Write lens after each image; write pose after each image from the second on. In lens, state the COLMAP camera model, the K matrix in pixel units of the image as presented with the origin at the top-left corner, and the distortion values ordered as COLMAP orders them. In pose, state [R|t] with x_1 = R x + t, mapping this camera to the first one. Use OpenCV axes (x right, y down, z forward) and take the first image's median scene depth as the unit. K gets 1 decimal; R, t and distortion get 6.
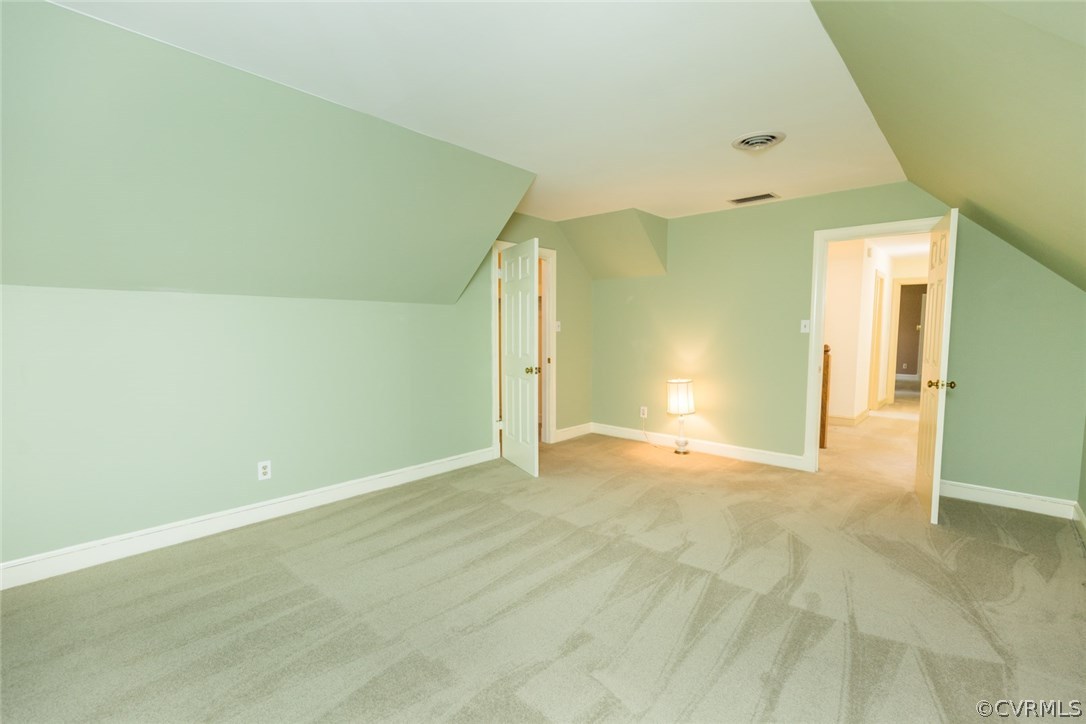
lens RADIAL K [[498.8, 0, 547.9], [0, 498.8, 362.5], [0, 0, 1]] dist [0.000647, -0.000288]
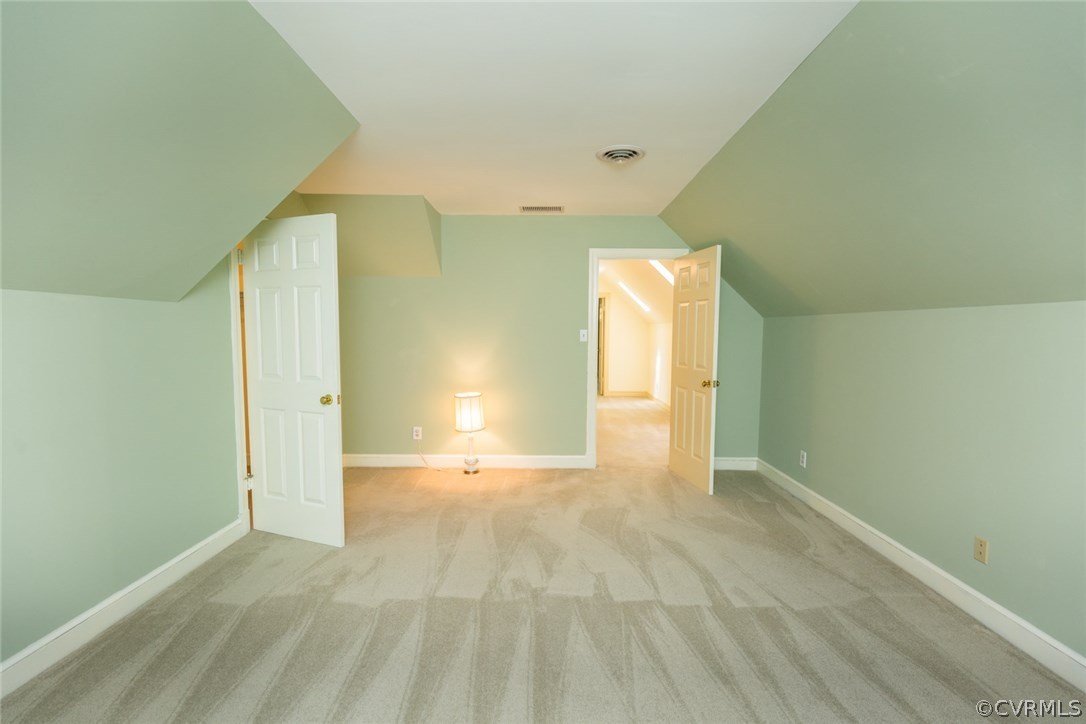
lens RADIAL K [[491.4, 0, 529.3], [0, 491.4, 364.8], [0, 0, 1]] dist [0.006313, -0.000396]
pose [[0.746267, -0.044825, 0.664136, -0.285195], [0.042448, 0.998904, 0.019722, -0.035463], [-0.664292, 0.013473, 0.747352, 0.287215]]
